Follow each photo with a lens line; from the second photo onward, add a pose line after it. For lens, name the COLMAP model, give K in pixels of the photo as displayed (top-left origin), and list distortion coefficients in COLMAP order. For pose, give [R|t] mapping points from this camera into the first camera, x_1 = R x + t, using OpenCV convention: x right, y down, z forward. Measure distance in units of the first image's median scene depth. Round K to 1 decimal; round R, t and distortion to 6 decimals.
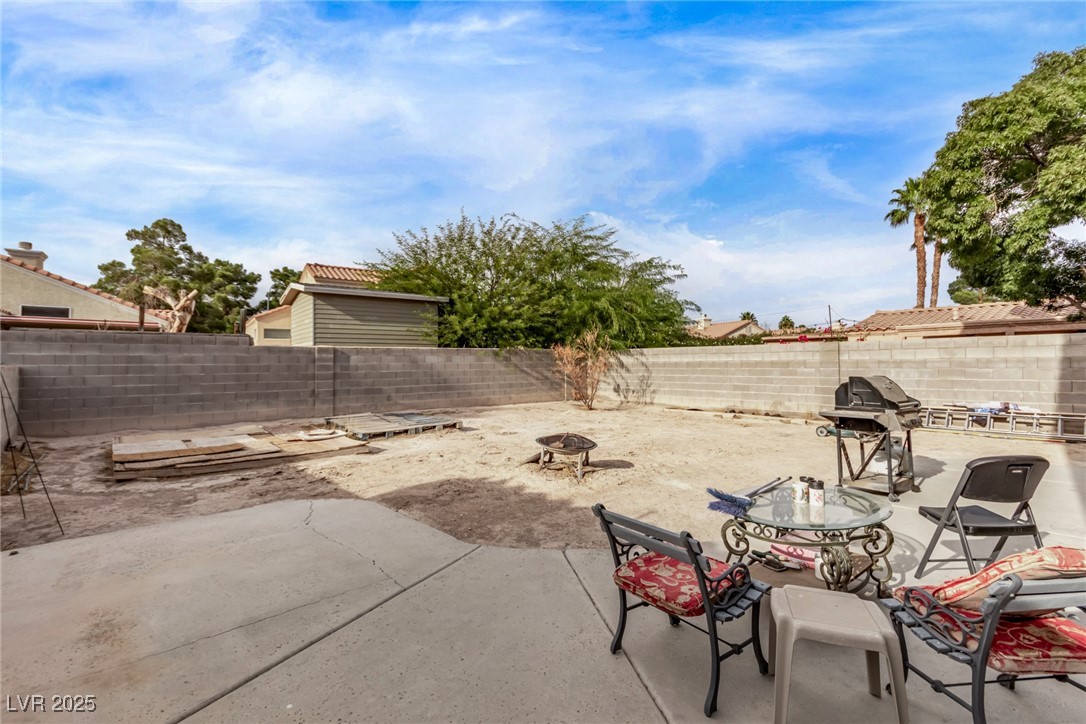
lens RADIAL K [[500.8, 0, 542.2], [0, 500.8, 364.1], [0, 0, 1]] dist [-0.005023, -0.000293]
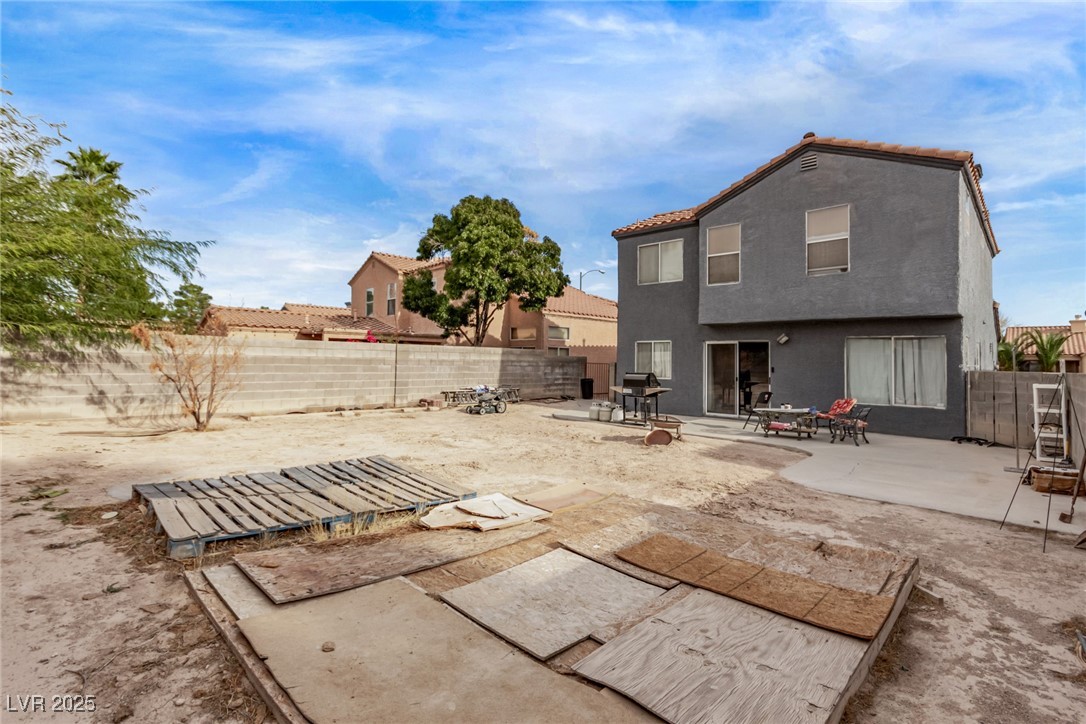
lens RADIAL K [[500.8, 0, 543.5], [0, 500.8, 356.0], [0, 0, 1]] dist [-0.005023, -0.000293]
pose [[-0.073462, 0.014603, 0.997191, -0.596268], [-0.018451, 0.999702, -0.015999, -0.000905], [-0.997127, -0.019574, -0.073171, 0.655801]]
